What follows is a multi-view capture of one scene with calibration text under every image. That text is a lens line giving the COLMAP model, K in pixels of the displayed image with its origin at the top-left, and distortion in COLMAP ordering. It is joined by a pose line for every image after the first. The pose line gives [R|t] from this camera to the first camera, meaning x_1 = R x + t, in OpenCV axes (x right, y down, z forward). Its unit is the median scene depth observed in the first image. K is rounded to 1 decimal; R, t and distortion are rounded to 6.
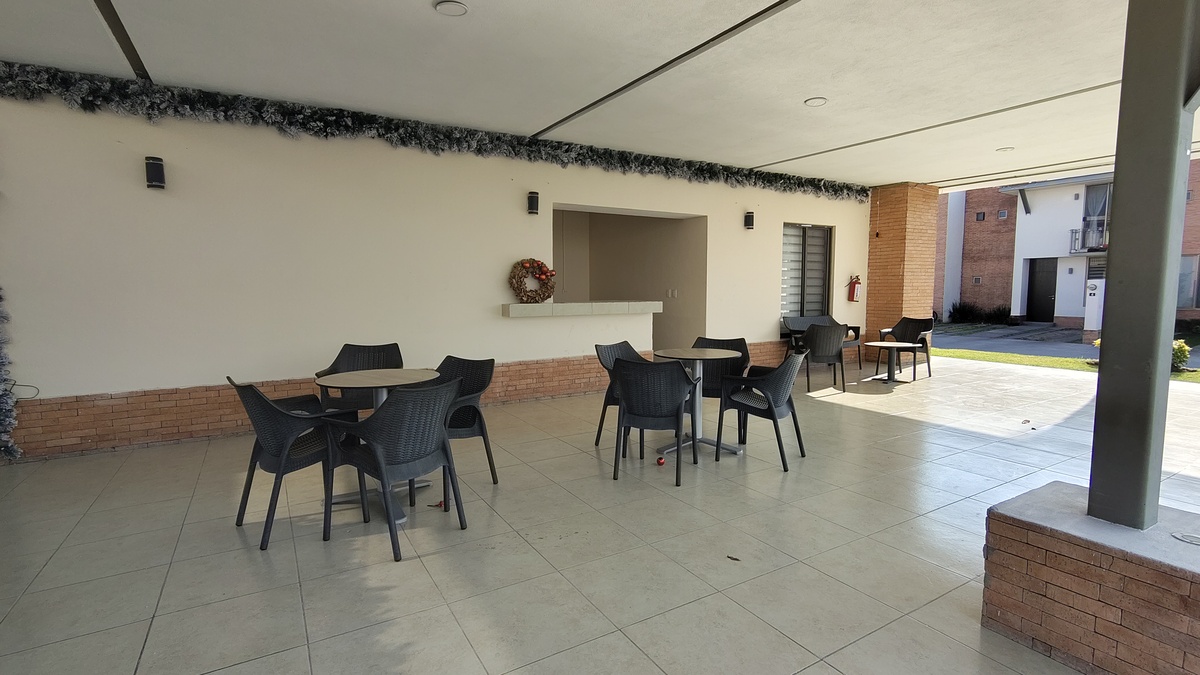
lens RADIAL K [[561.0, 0, 595.7], [0, 561.0, 333.4], [0, 0, 1]] dist [0.000754, -0.000666]
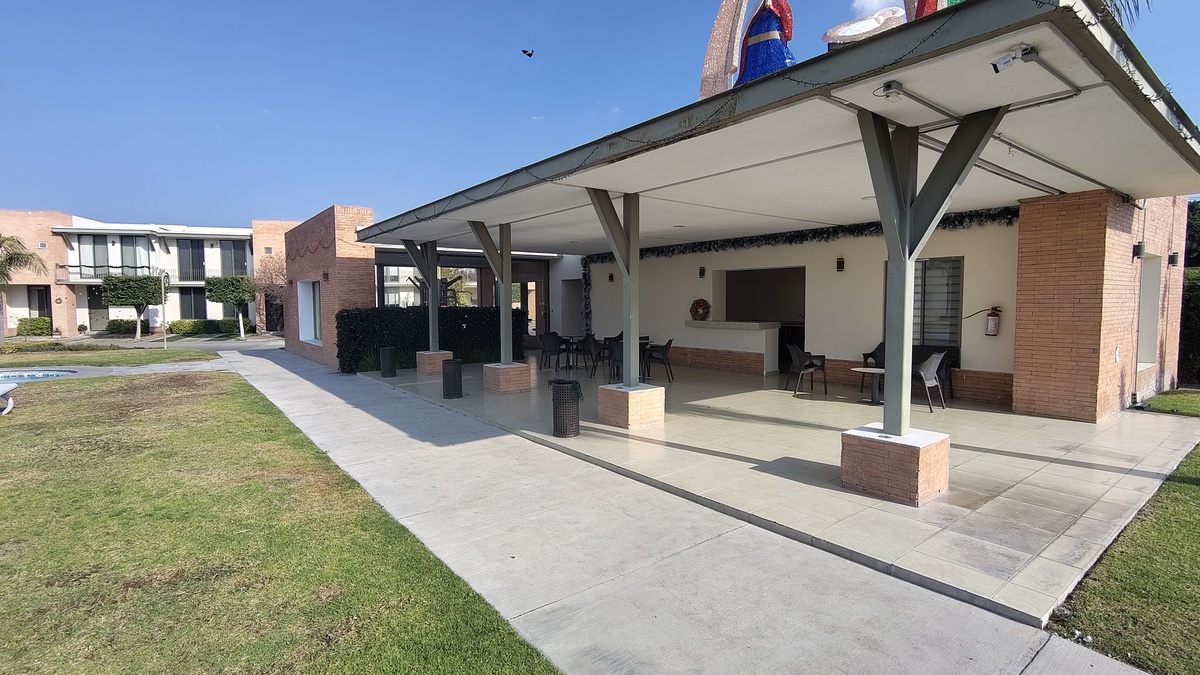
lens RADIAL K [[561.0, 0, 595.7], [0, 561.0, 333.4], [0, 0, 1]] dist [0.000754, -0.000666]
pose [[0.134590, 0.057732, -0.989218, 1.791254], [-0.079744, 0.995694, 0.047260, -0.070220], [0.987687, 0.072524, 0.138614, 0.322871]]
